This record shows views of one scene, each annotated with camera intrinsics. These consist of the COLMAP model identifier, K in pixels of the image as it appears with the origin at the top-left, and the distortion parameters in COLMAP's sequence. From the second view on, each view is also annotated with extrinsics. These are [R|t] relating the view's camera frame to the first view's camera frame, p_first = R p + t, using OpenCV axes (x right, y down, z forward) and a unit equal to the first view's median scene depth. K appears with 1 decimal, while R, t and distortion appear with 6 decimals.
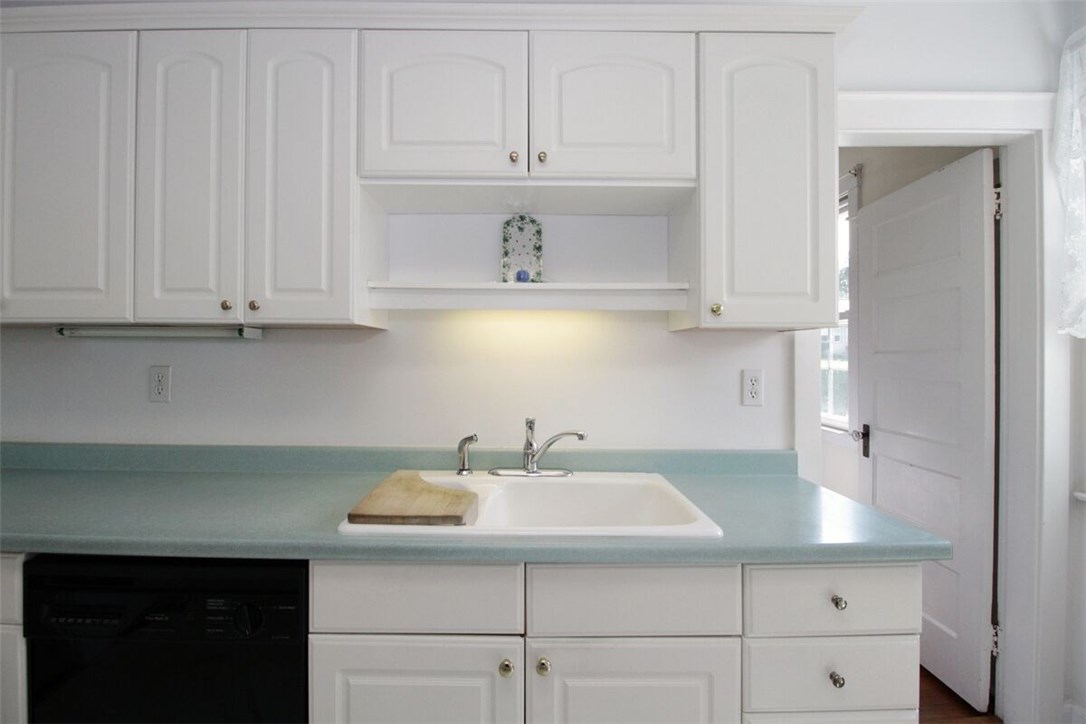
lens RADIAL K [[535.5, 0, 541.5], [0, 535.5, 364.3], [0, 0, 1]] dist [-0.012212, -0.000416]
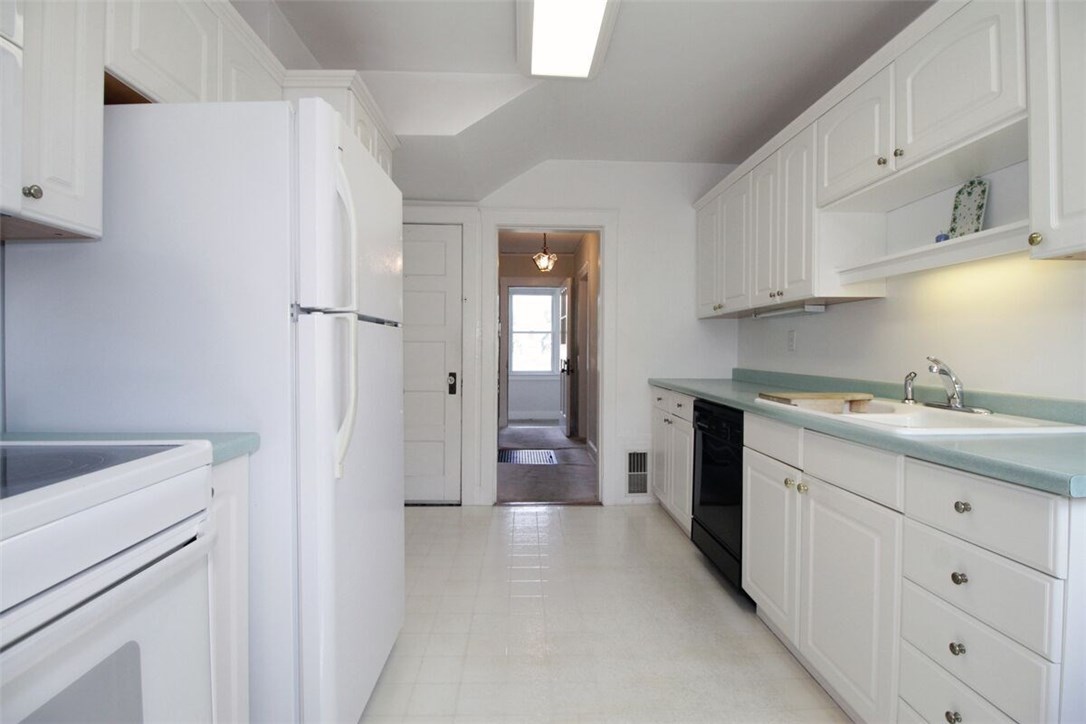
lens RADIAL K [[535.5, 0, 542.3], [0, 535.5, 361.4], [0, 0, 1]] dist [-0.012212, -0.000416]
pose [[0.033166, 0.007363, -0.999423, 1.105231], [-0.008897, 0.999935, 0.007071, 0.104172], [0.999410, 0.008657, 0.033229, 0.076301]]
